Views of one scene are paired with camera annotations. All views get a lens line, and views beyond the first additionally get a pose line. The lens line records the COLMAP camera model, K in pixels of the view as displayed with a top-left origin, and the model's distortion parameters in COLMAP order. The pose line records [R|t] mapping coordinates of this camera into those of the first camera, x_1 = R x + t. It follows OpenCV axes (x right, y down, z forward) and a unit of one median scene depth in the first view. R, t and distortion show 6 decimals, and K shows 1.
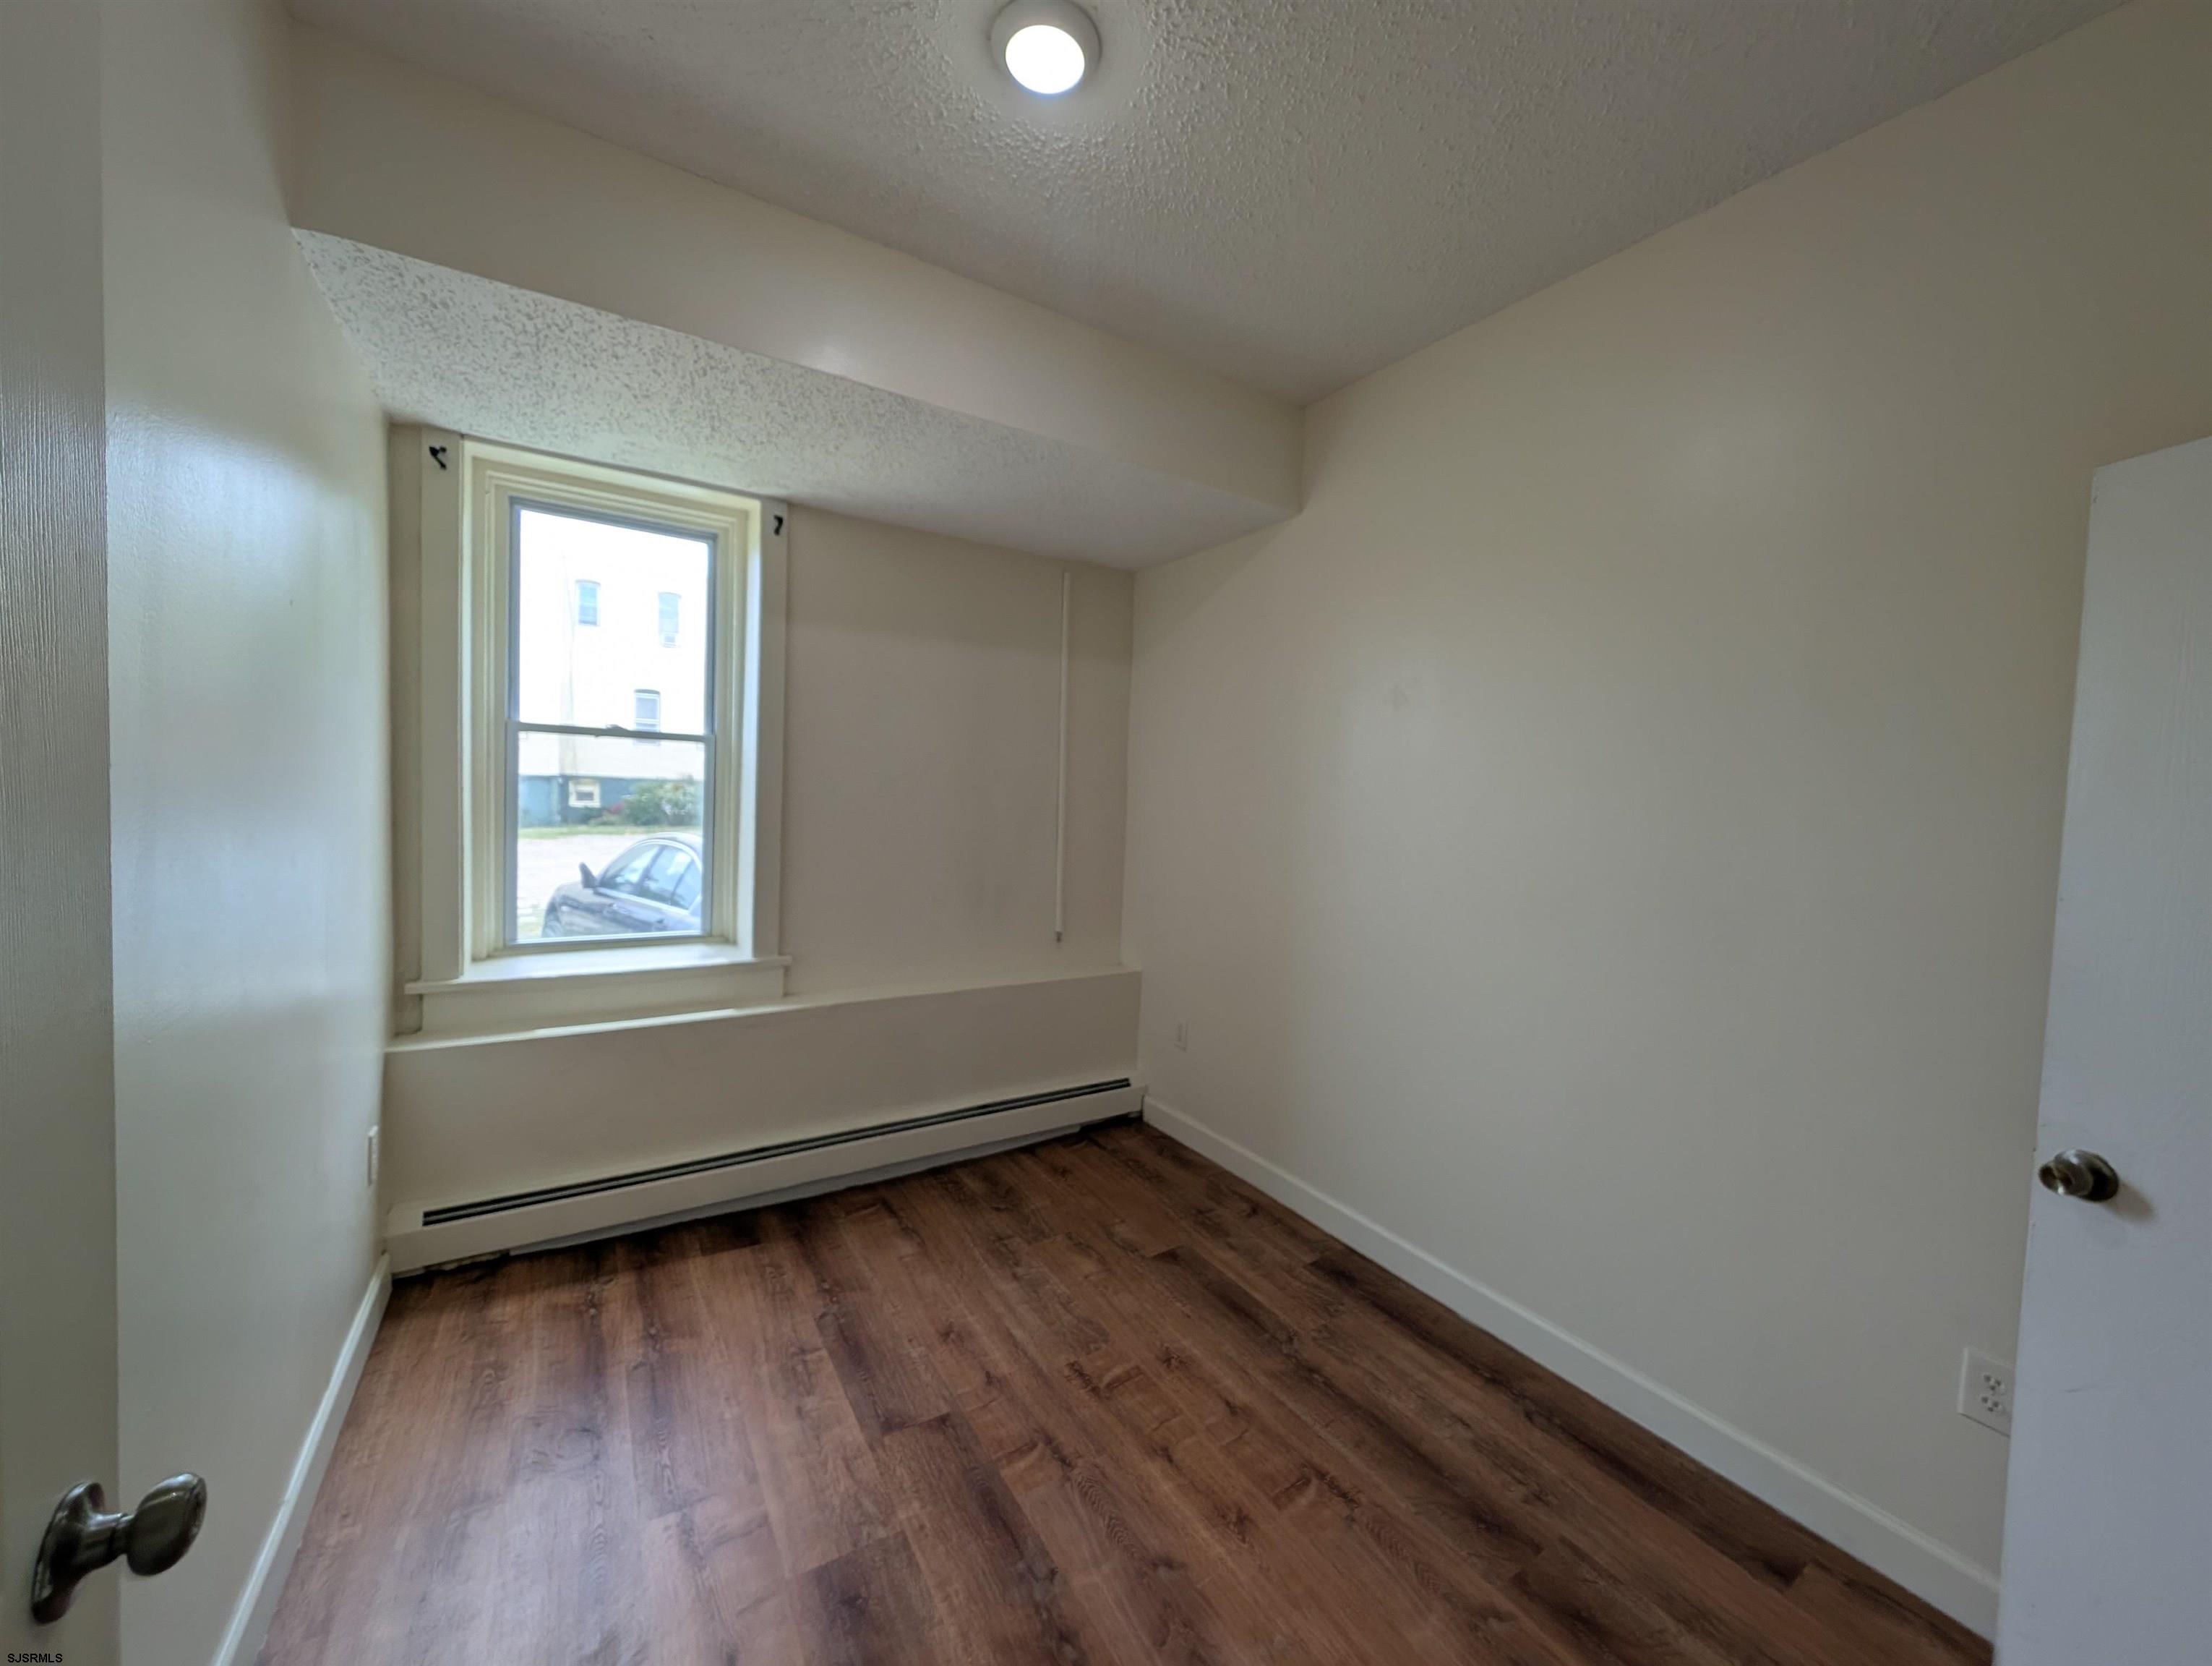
lens RADIAL K [[815.9, 0, 1110.5], [0, 815.9, 830.9], [0, 0, 1]] dist [0.000977, -0.000189]
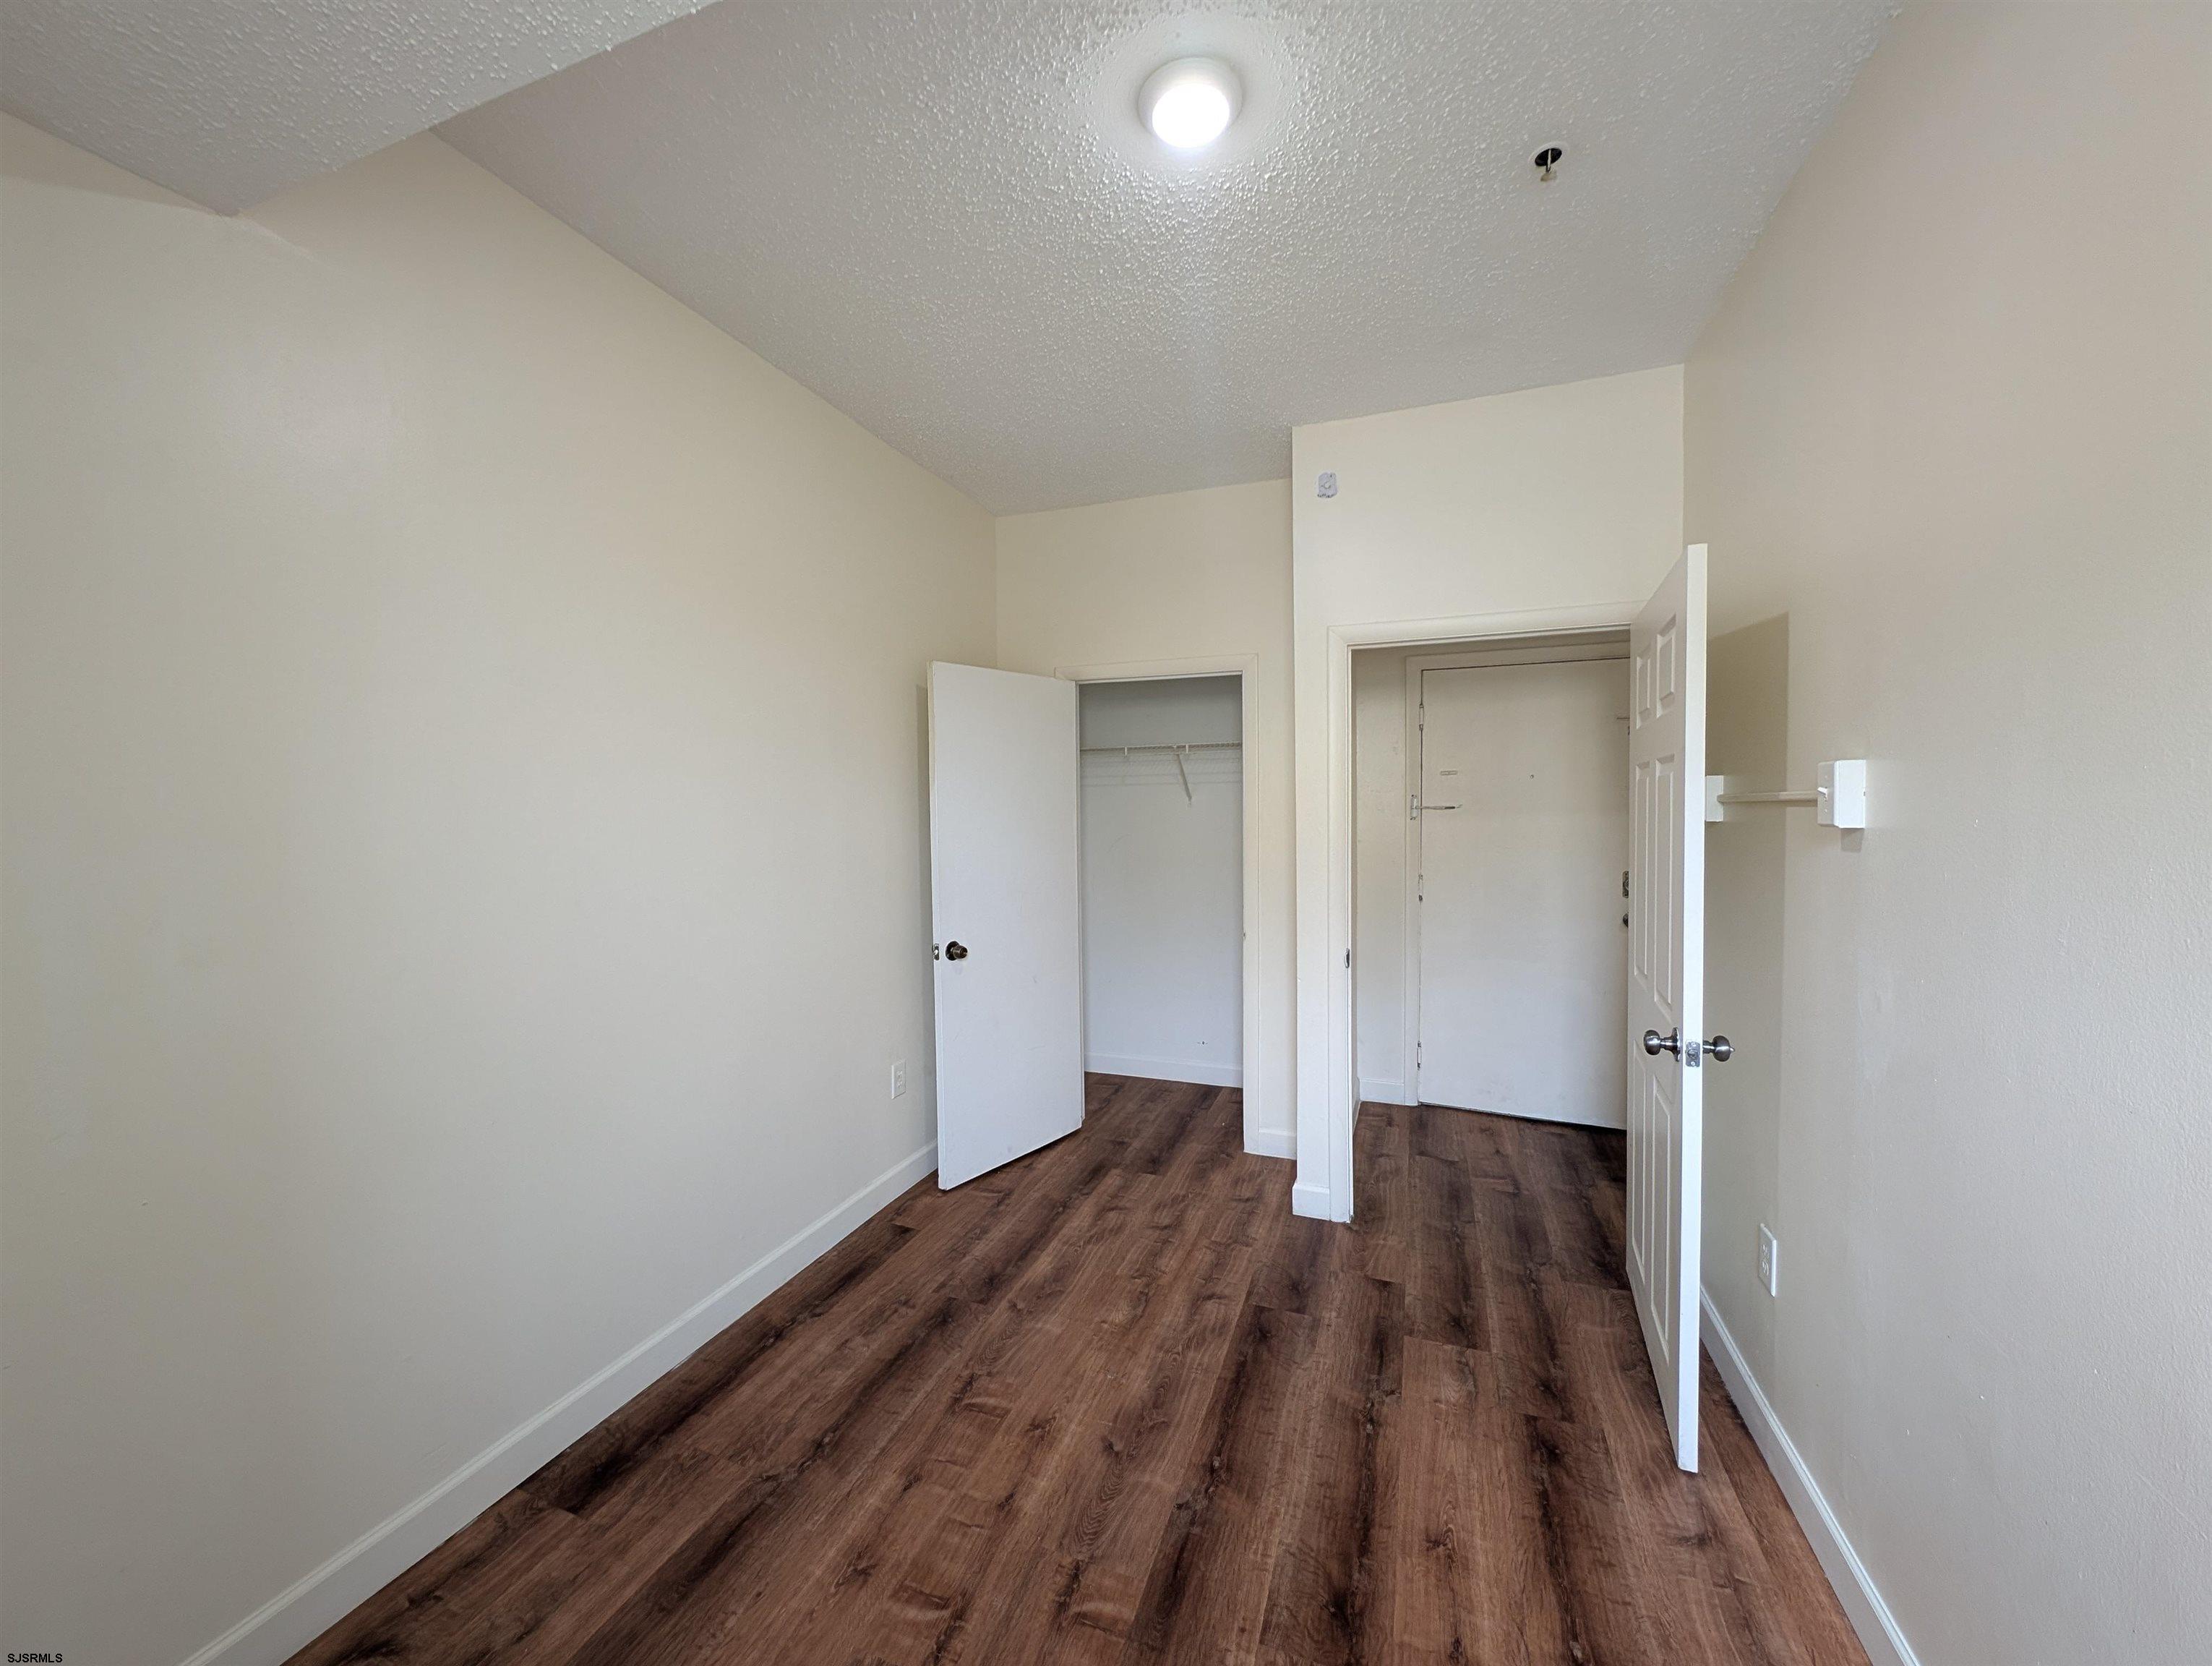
lens RADIAL K [[815.9, 0, 1105.7], [0, 815.9, 823.1], [0, 0, 1]] dist [0.000977, -0.000189]
pose [[-0.578927, -0.055723, 0.813473, -0.758453], [0.030744, 0.995461, 0.090069, -0.119196], [-0.814799, 0.077153, -0.574586, 1.434852]]
